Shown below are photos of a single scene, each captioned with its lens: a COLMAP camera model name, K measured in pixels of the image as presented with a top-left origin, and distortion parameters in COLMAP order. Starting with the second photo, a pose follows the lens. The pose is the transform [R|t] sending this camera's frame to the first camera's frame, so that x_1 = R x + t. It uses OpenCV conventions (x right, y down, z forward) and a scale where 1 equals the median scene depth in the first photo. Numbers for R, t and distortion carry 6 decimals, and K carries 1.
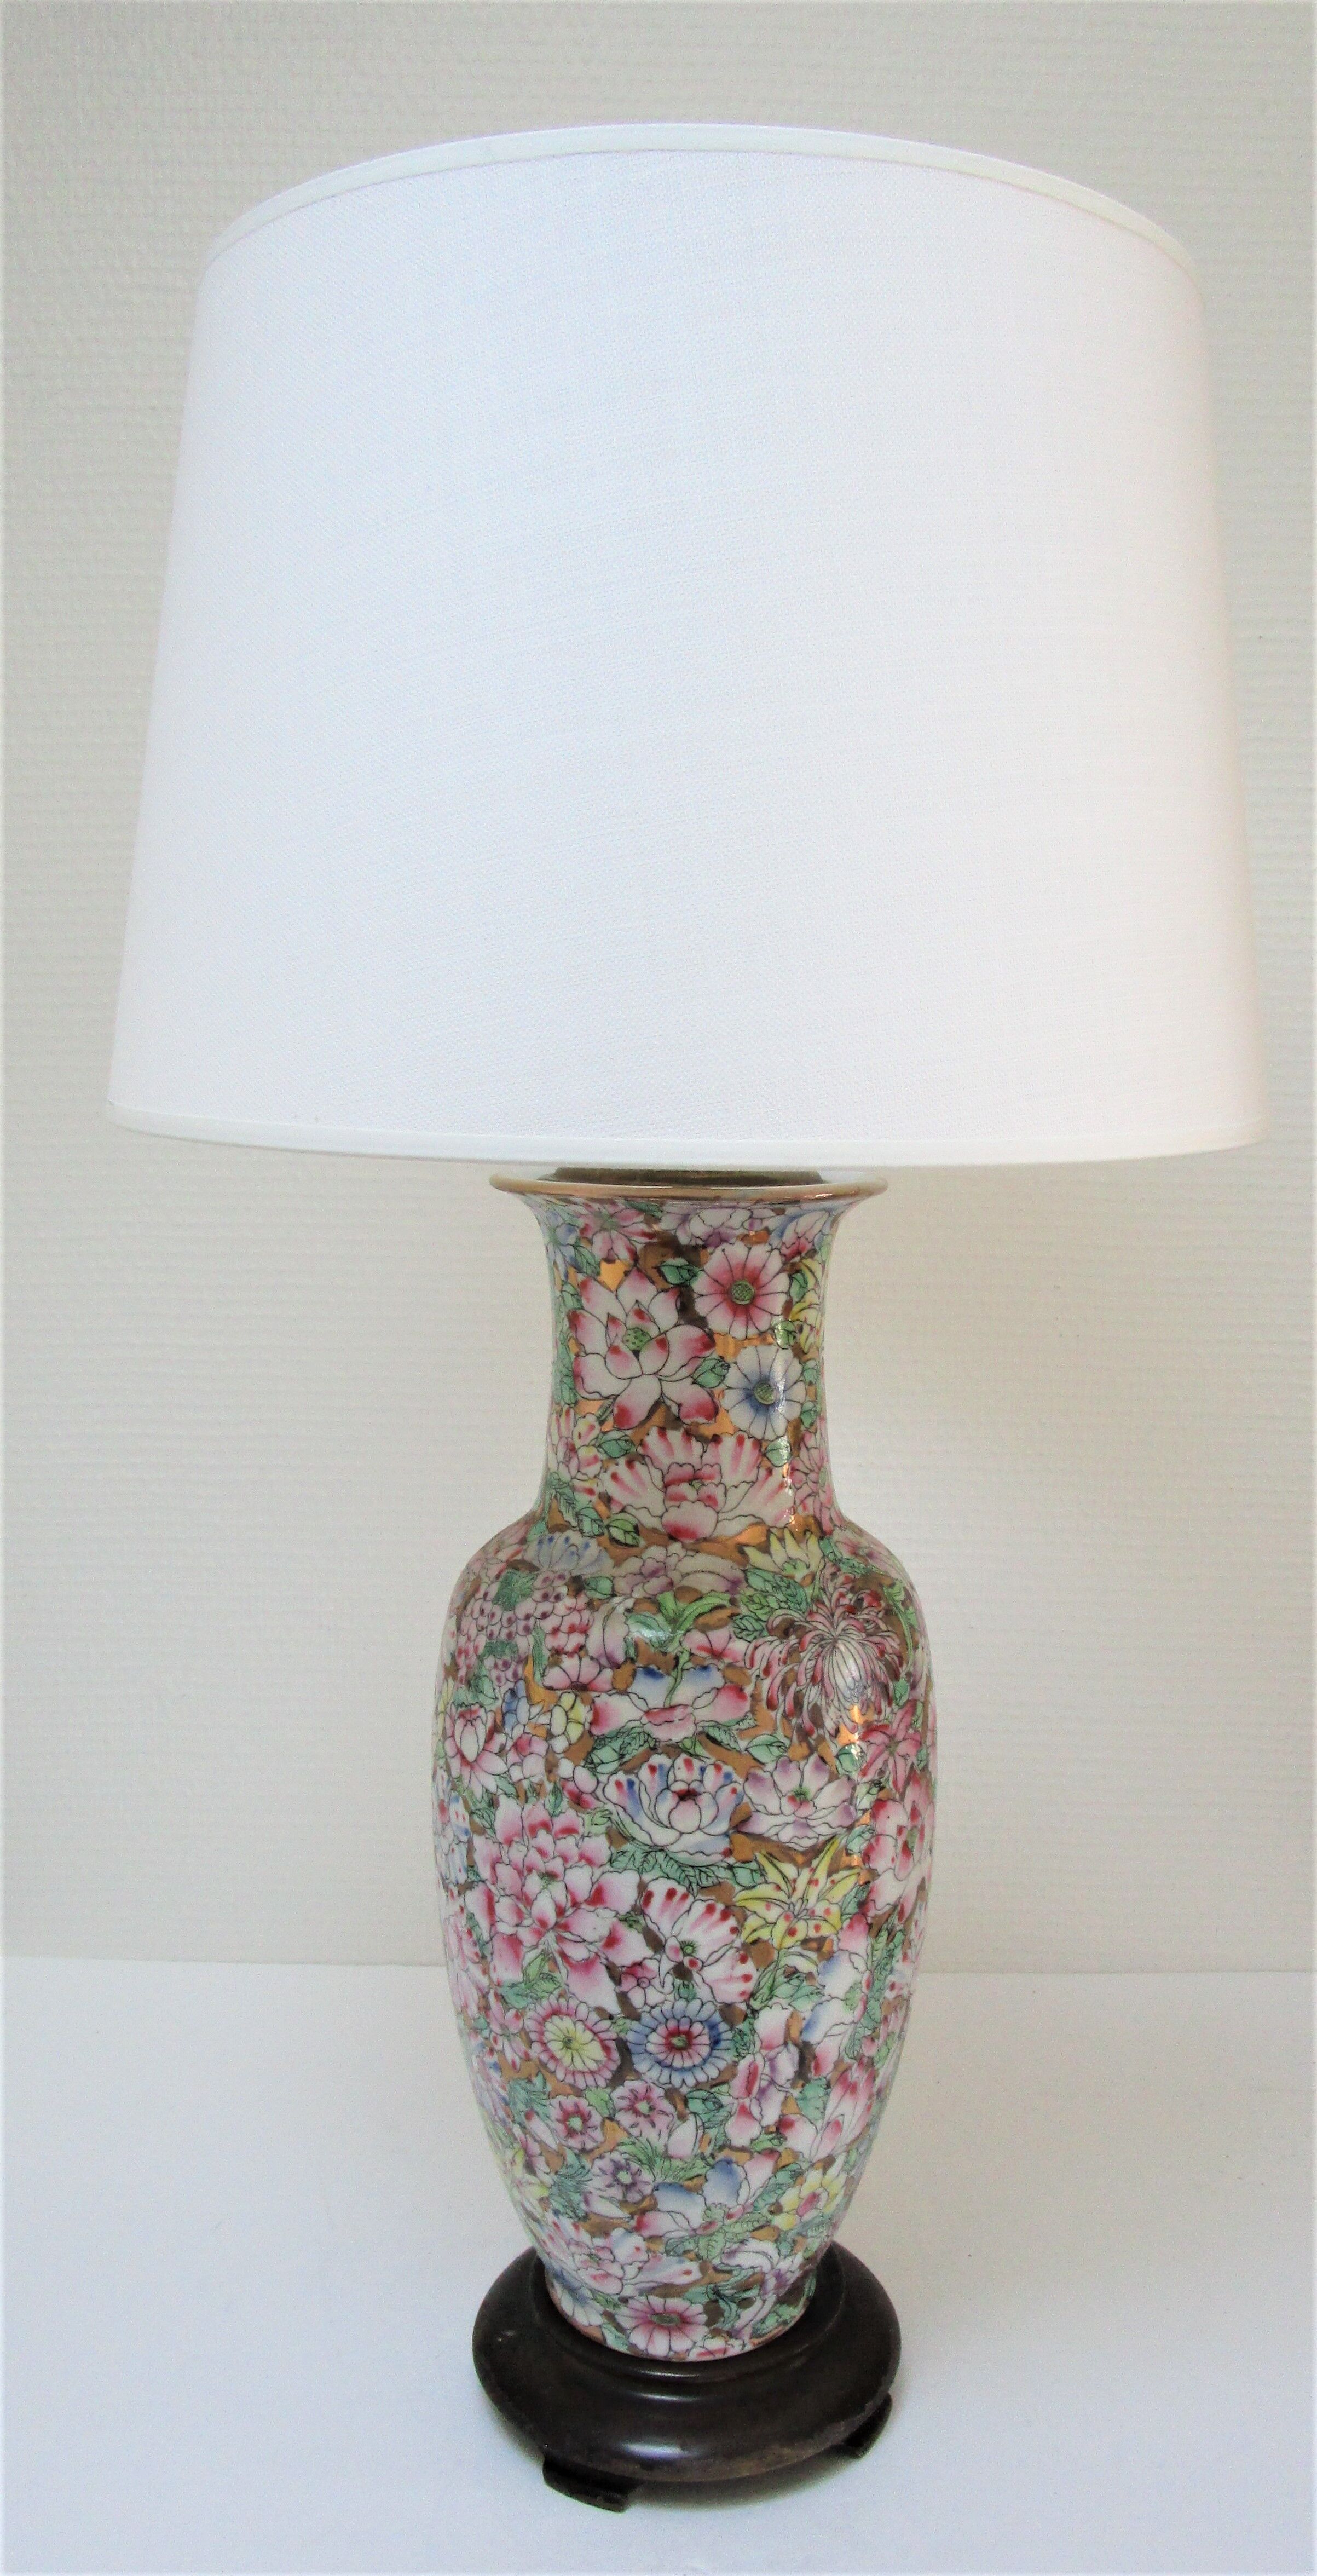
lens RADIAL K [[2033.2, 0, 702.2], [0, 2033.2, 1367.4], [0, 0, 1]] dist [-0.005382, -0.003024]
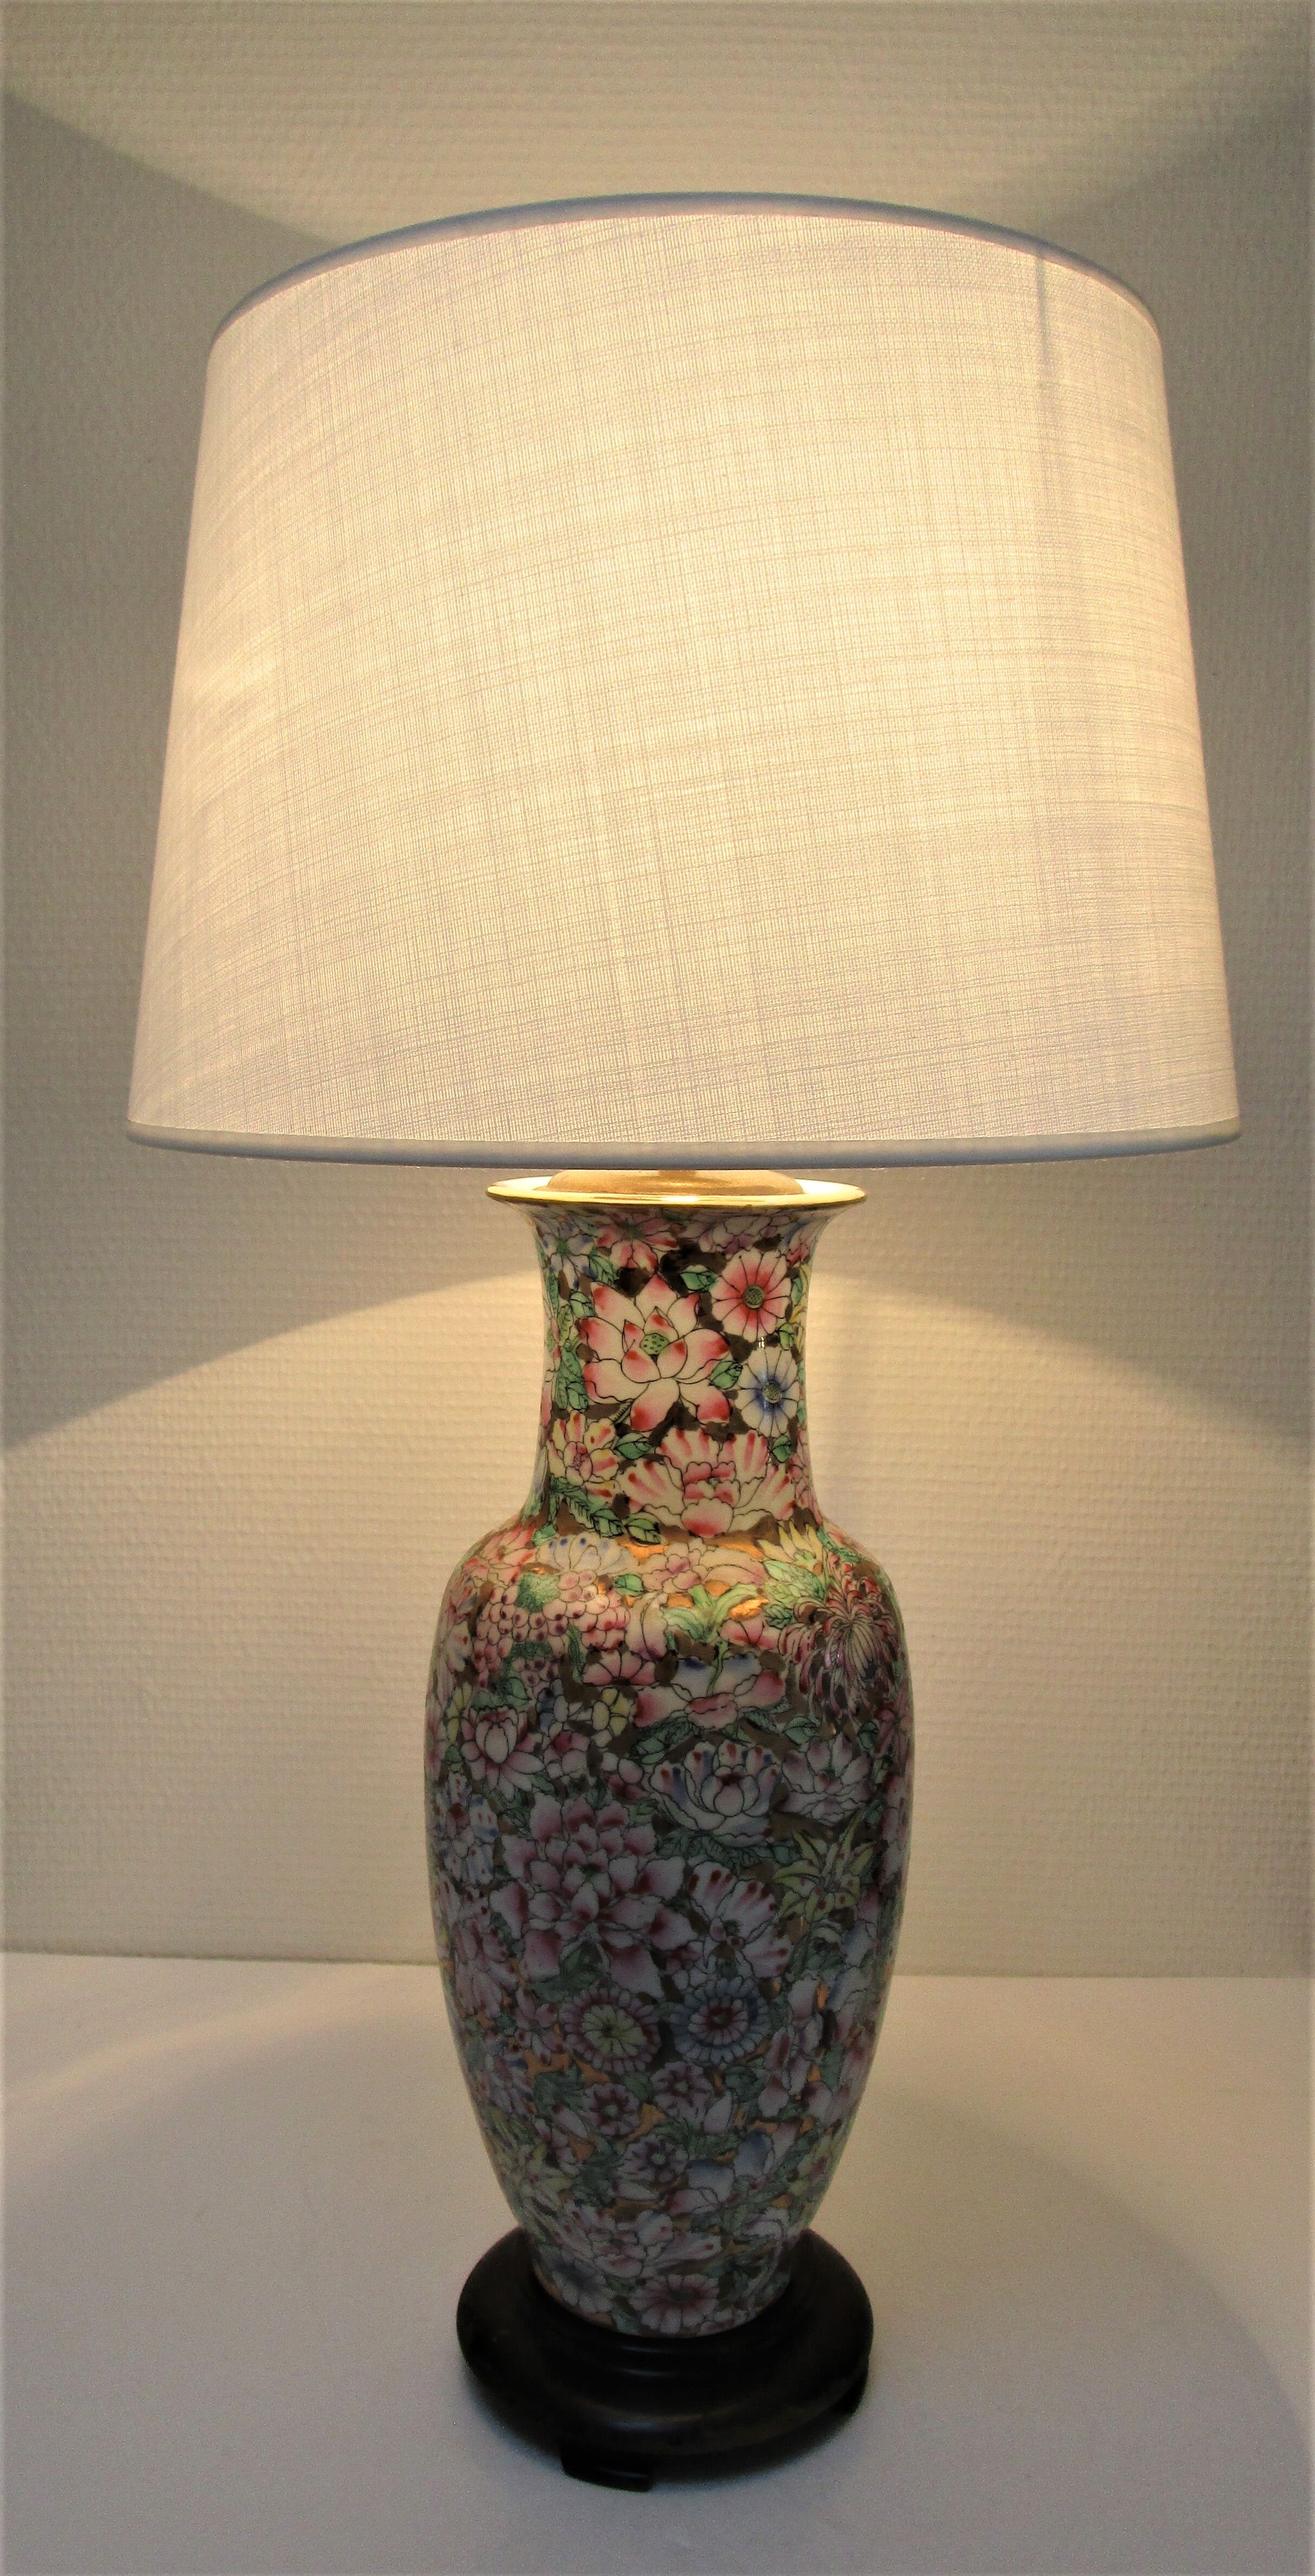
lens RADIAL K [[2033.6, 0, 612.1], [0, 2033.6, 1352.2], [0, 0, 1]] dist [-0.005382, -0.003024]
pose [[0.982985, -0.027033, 0.181683, -0.241675], [0.030486, 0.999403, -0.016239, 0.006375], [-0.181136, 0.021502, 0.983223, -0.017390]]
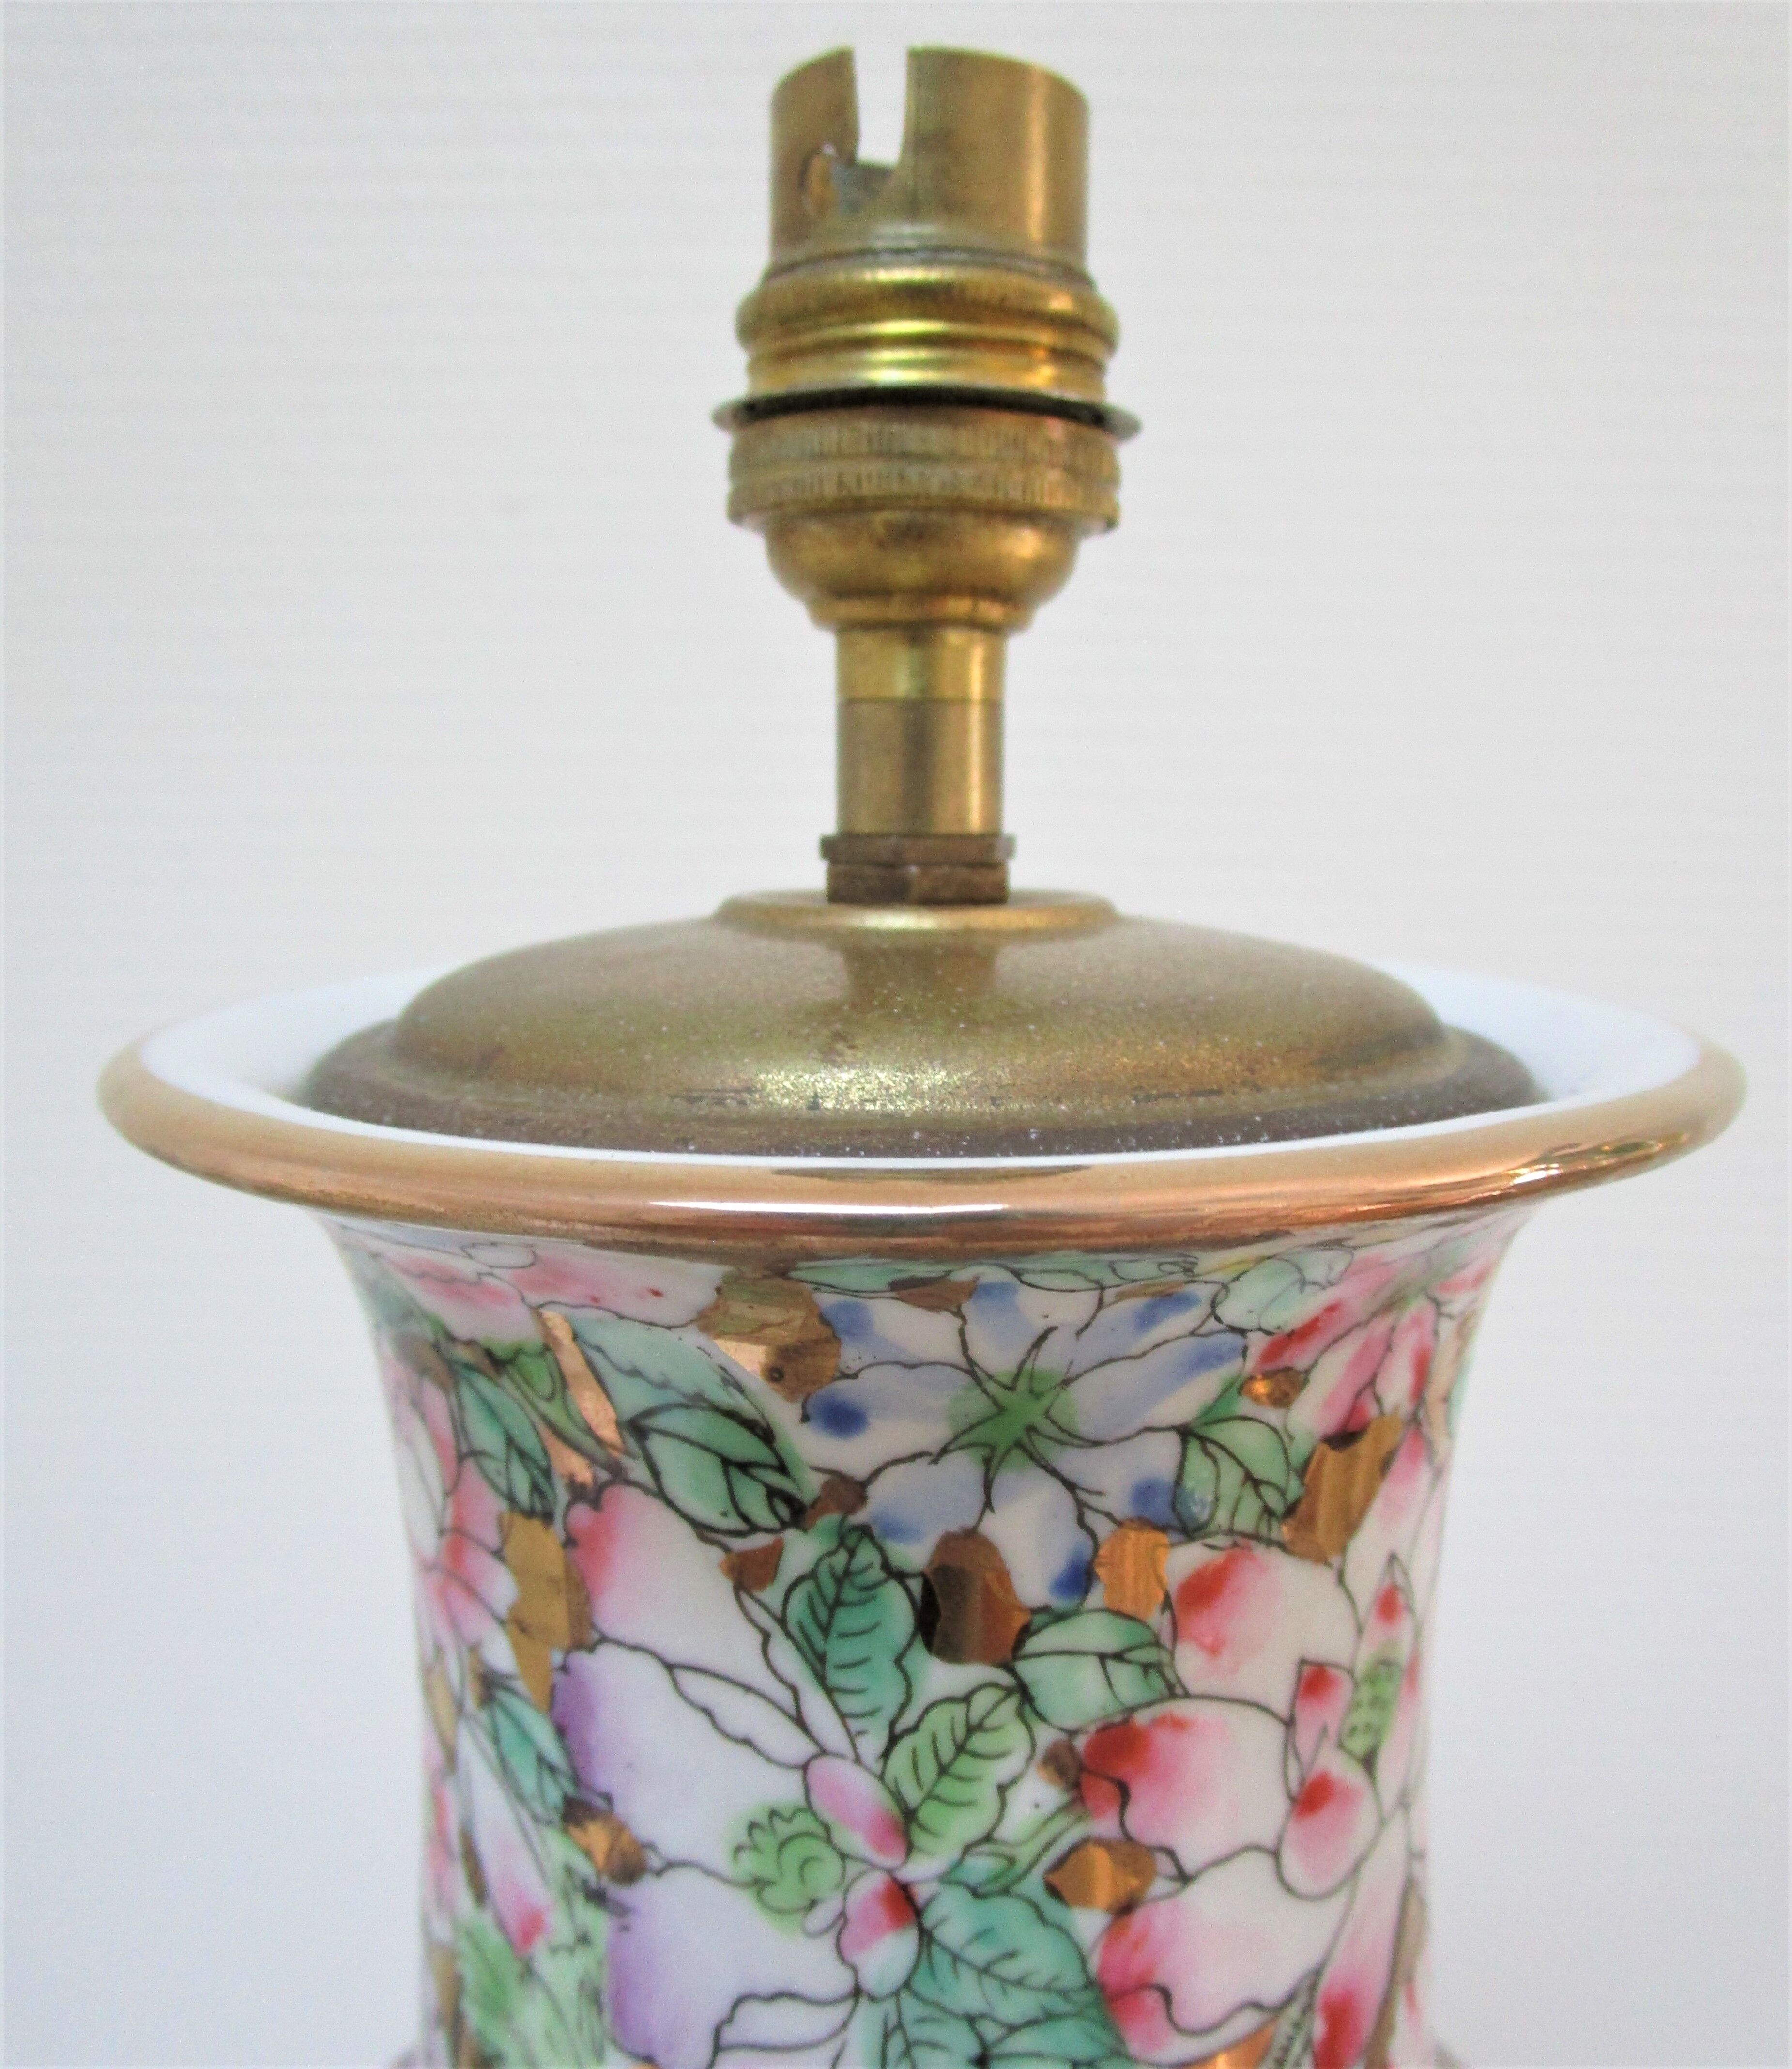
lens RADIAL K [[1748.3, 0, 917.5], [0, 1748.3, 1040.6], [0, 0, 1]] dist [-0.012036, -0.007324]
pose [[0.360701, -0.163837, 0.918179, -0.228020], [0.160102, 0.980714, 0.112100, -0.122901], [-0.918837, 0.106568, 0.379976, 0.960079]]
